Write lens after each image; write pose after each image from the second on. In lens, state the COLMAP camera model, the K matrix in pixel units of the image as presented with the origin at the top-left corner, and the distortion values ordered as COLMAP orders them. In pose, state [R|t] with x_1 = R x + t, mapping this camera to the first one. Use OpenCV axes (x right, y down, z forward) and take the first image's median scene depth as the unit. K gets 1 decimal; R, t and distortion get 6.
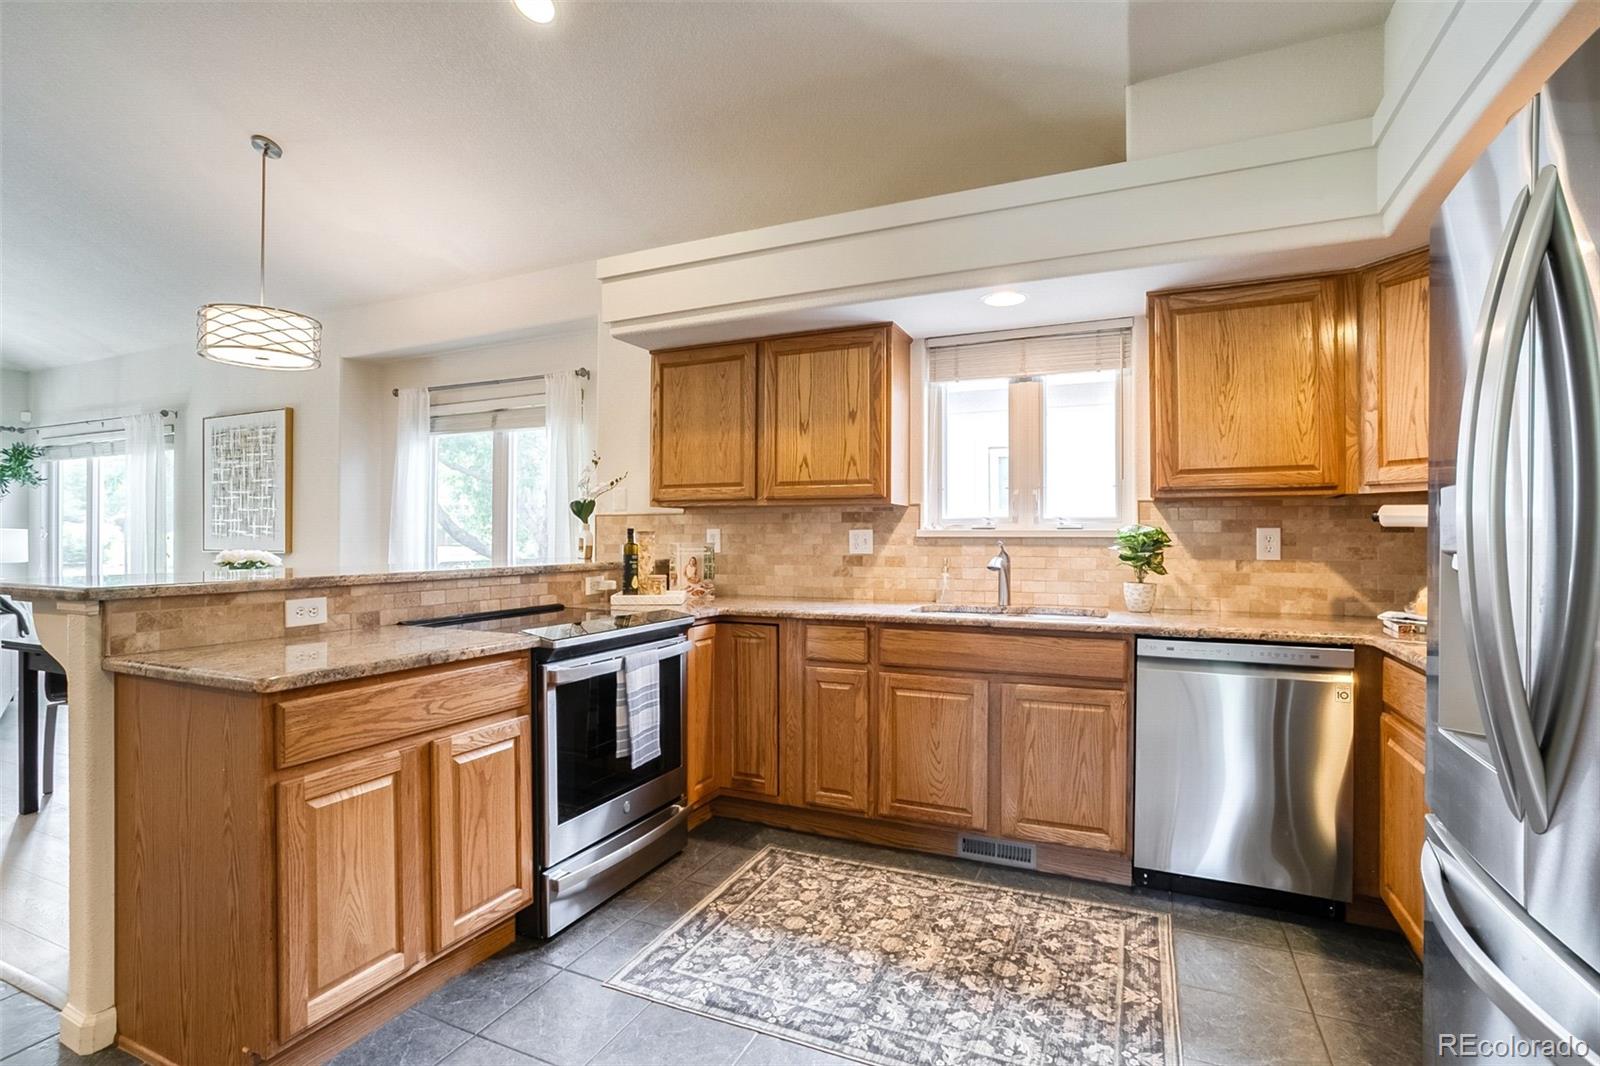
lens RADIAL K [[770.9, 0, 792.4], [0, 770.9, 533.8], [0, 0, 1]] dist [-0.072353, 0.044674]
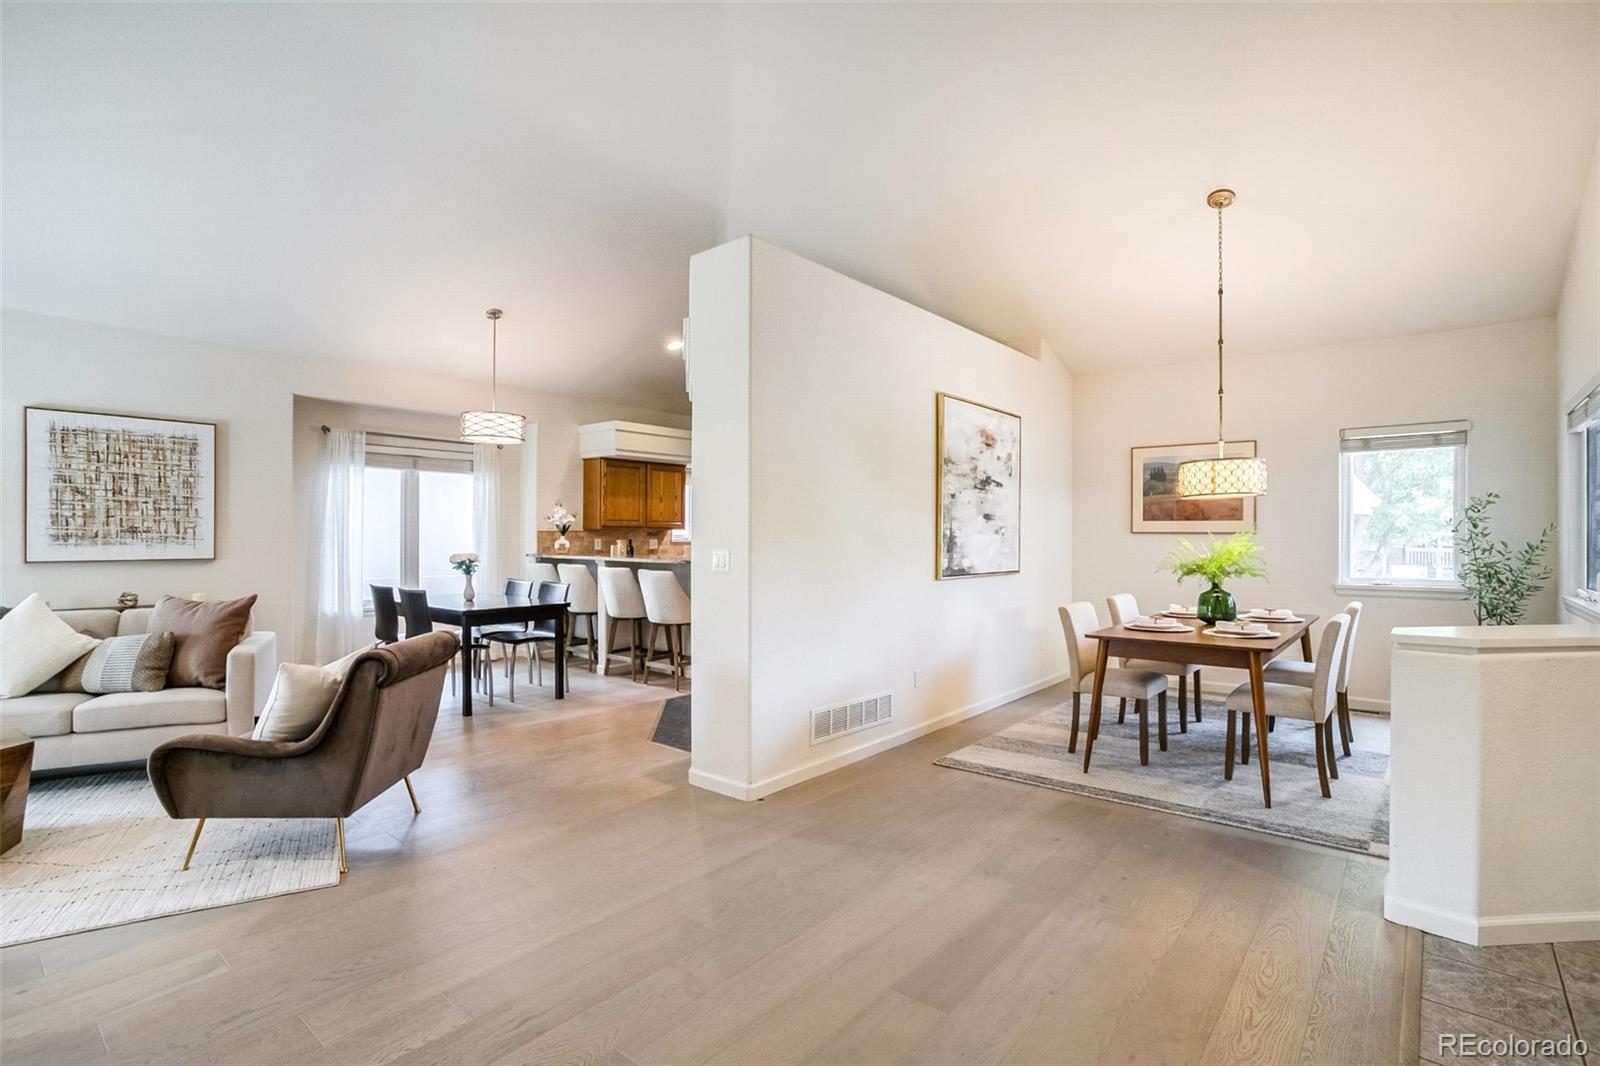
lens RADIAL K [[769.4, 0, 790.3], [0, 769.4, 533.4], [0, 0, 1]] dist [-0.059754, 0.032294]
pose [[0.265232, 0.001905, 0.964183, -2.898461], [-0.005733, 0.999983, -0.000399, -0.033507], [-0.964168, -0.005422, 0.265239, -0.129199]]
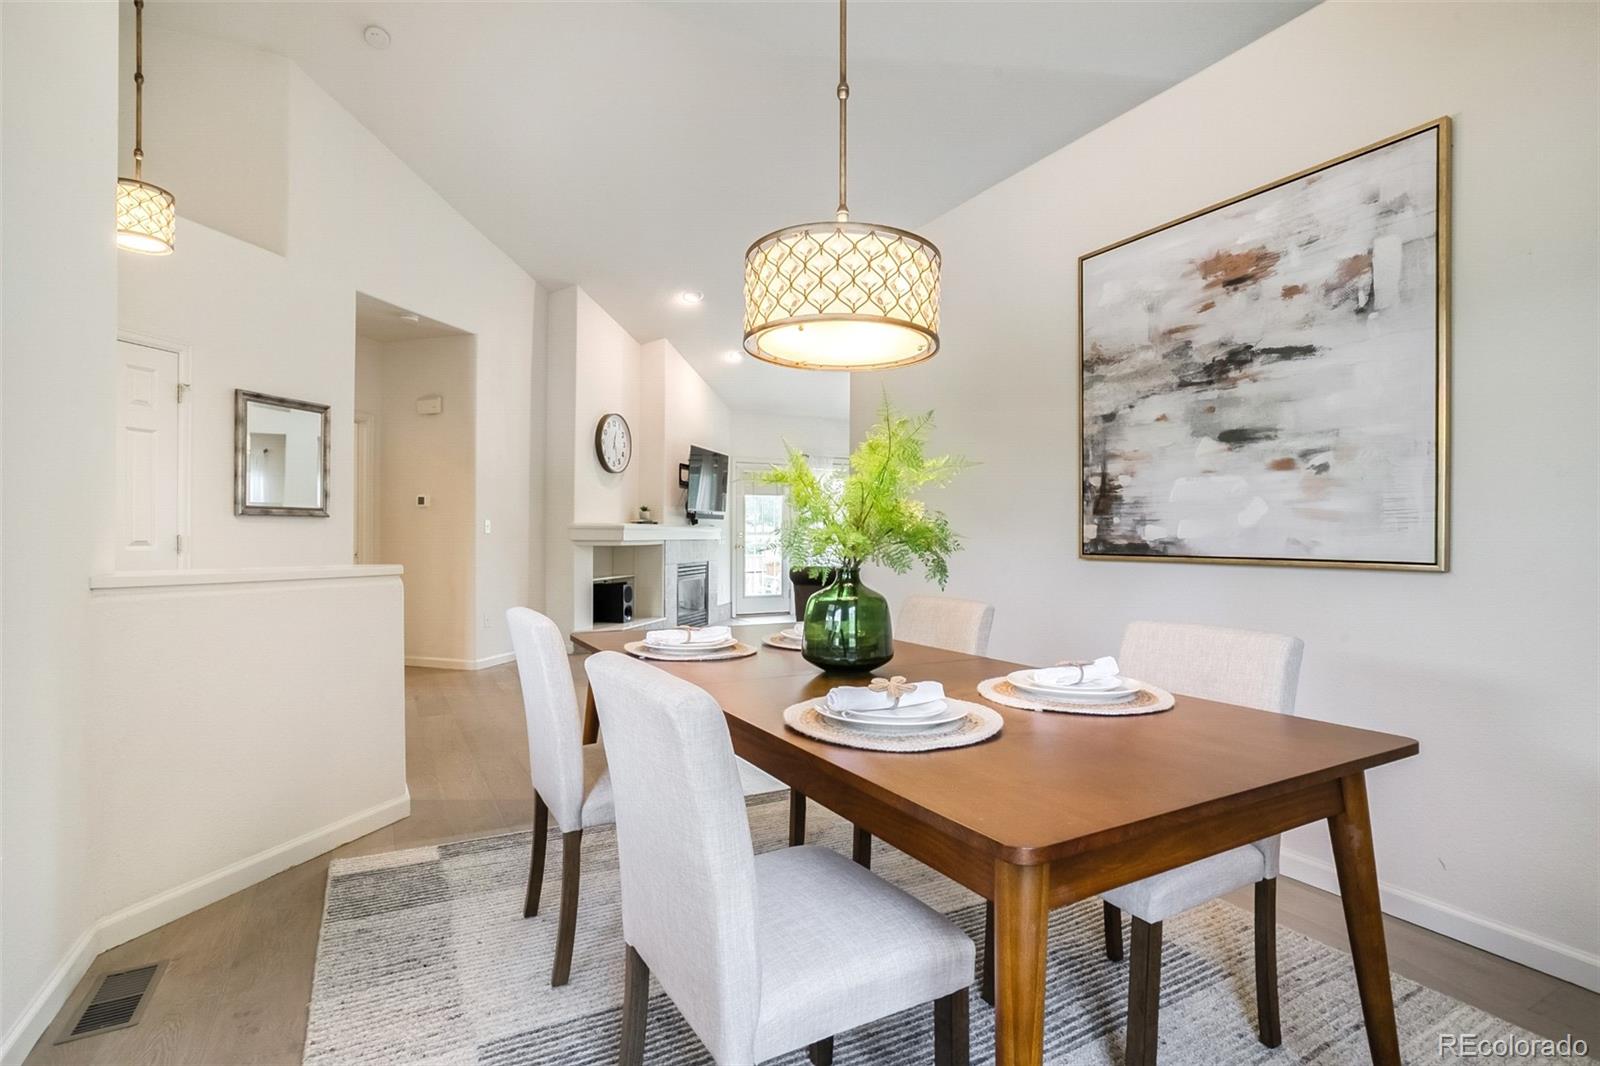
lens RADIAL K [[763.6, 0, 803.3], [0, 763.6, 537.9], [0, 0, 1]] dist [-0.059577, 0.032842]
pose [[0.815467, 0.001449, -0.578801, -0.684187], [0.002127, 0.999983, 0.005500, 0.037875], [0.578799, -0.005717, 0.815450, -1.162287]]
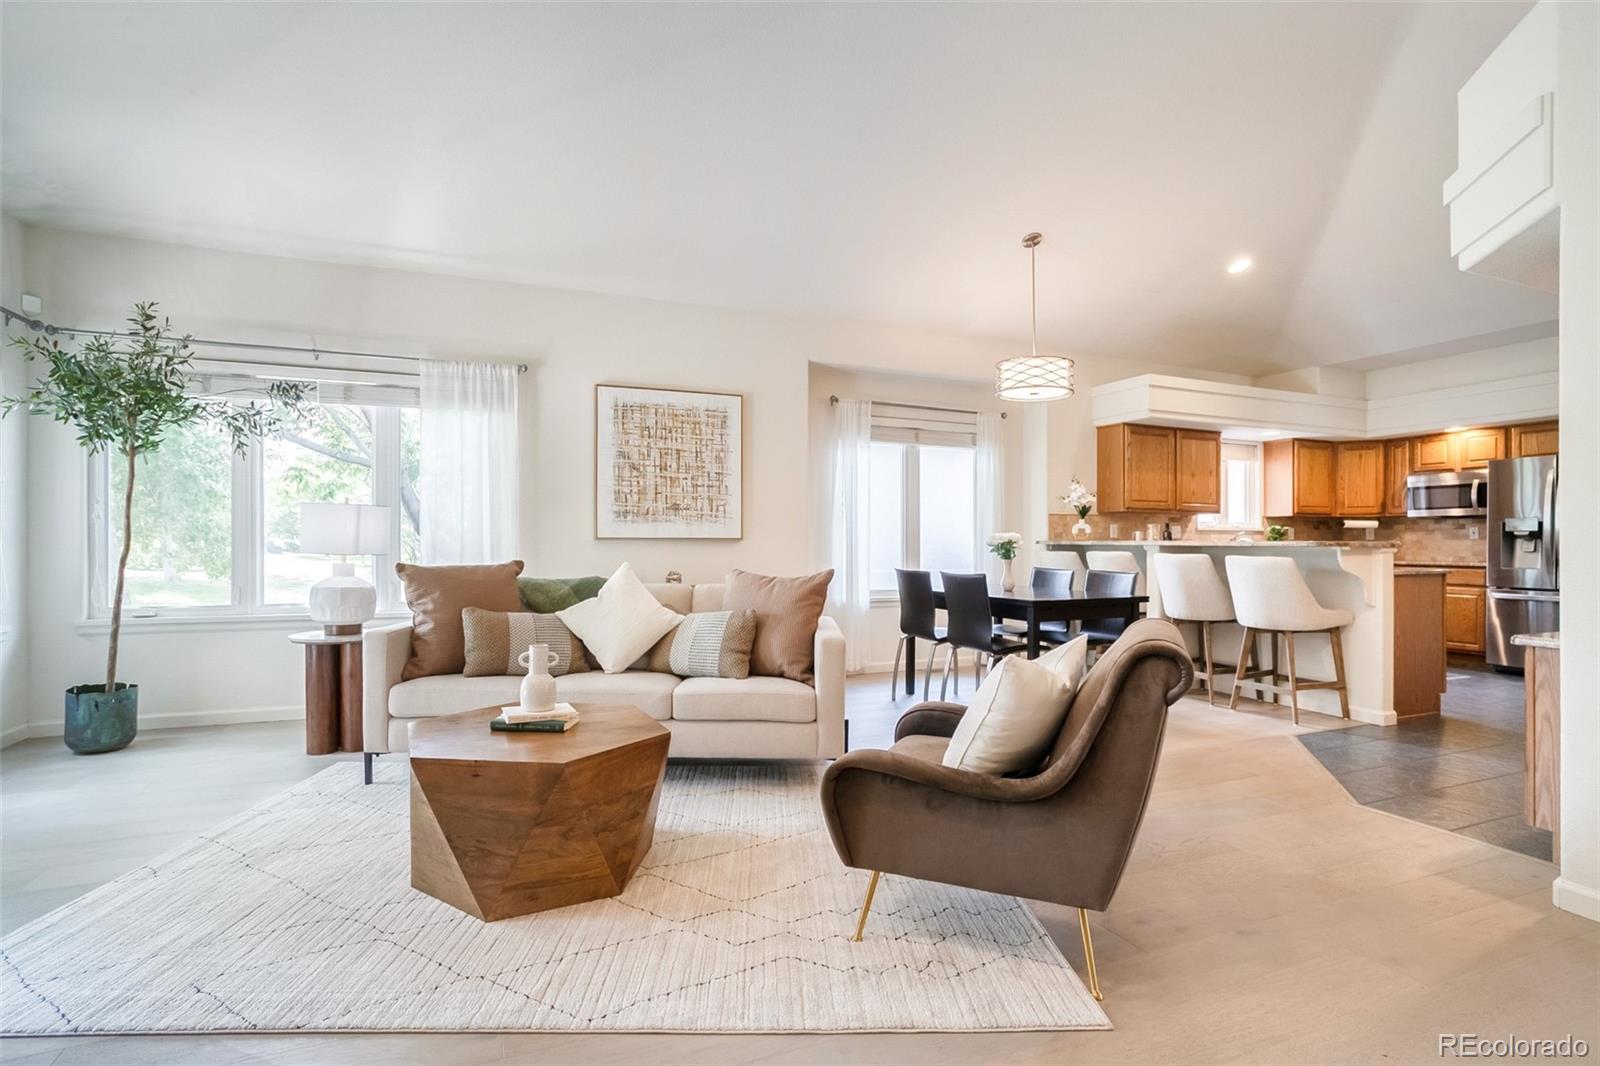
lens RADIAL K [[774.7, 0, 787.1], [0, 774.7, 544.5], [0, 0, 1]] dist [-0.063755, 0.033866]
pose [[0.680417, -0.000425, 0.732825, -2.711334], [-0.004785, 0.999976, 0.005022, 0.049159], [-0.732810, -0.006924, 0.680398, 0.501825]]
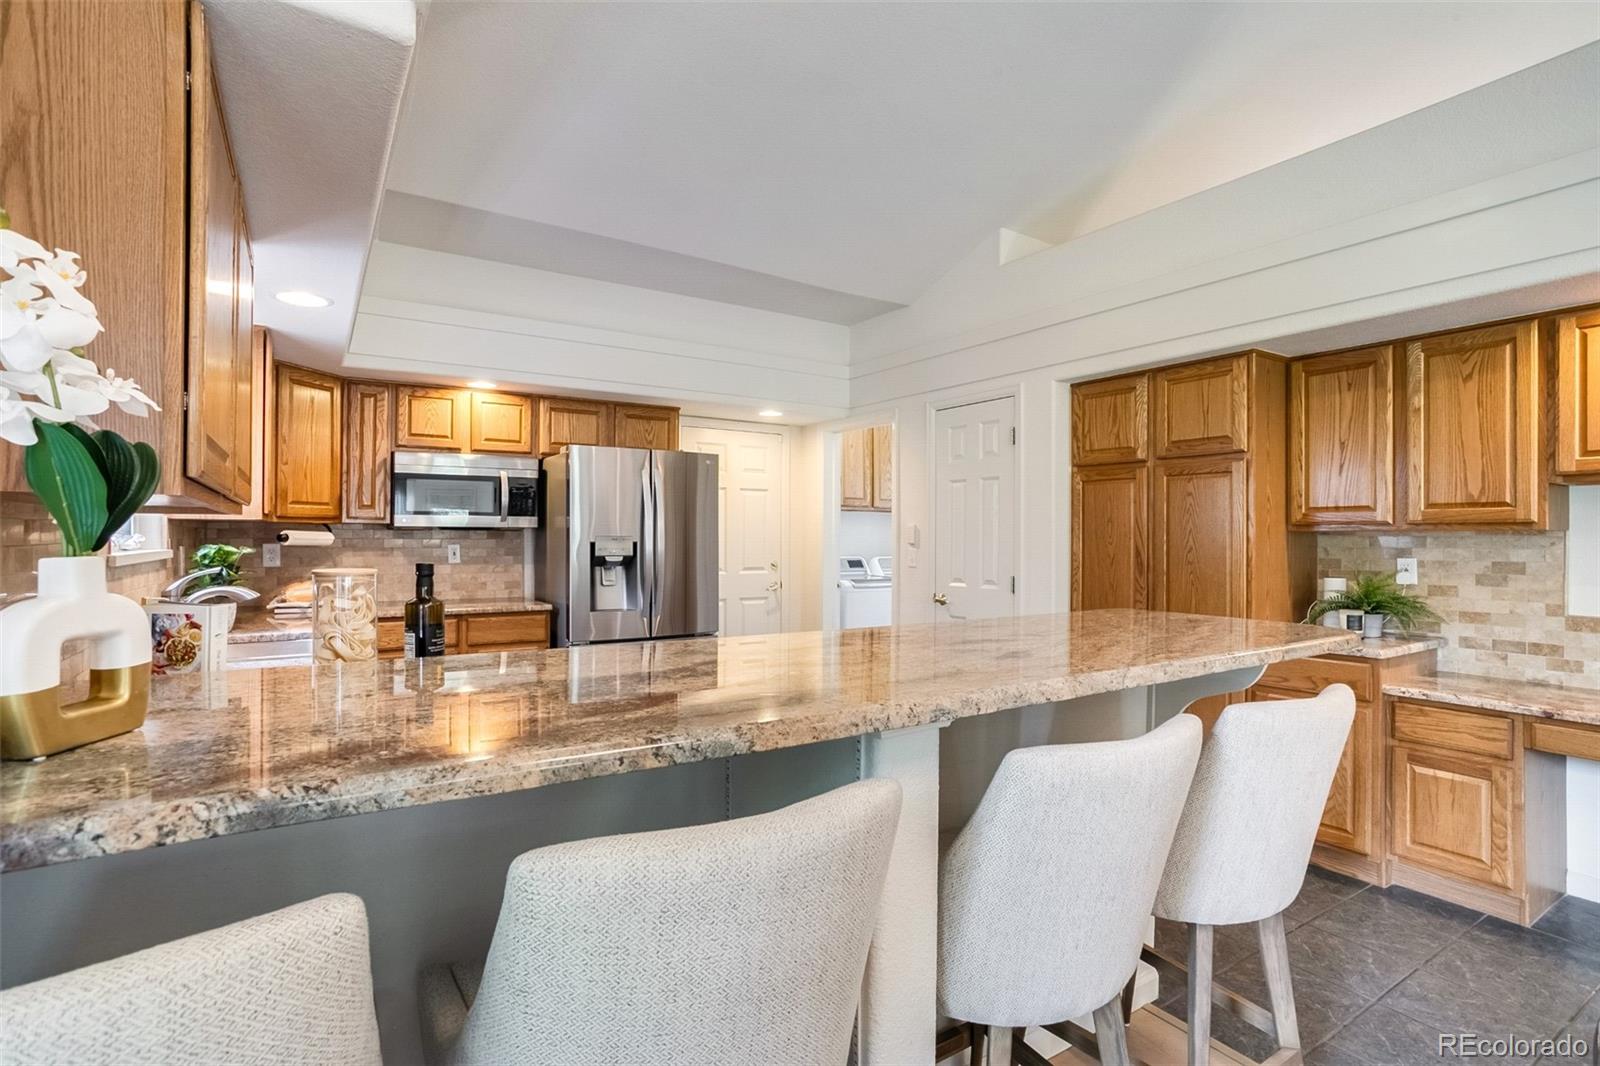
lens RADIAL K [[770.9, 0, 792.4], [0, 770.9, 533.8], [0, 0, 1]] dist [-0.072353, 0.044674]
pose [[-0.845640, -0.003181, 0.533744, -0.738781], [-0.006920, 0.999964, -0.005004, -0.027737], [-0.533709, -0.007925, -0.845631, 1.521193]]
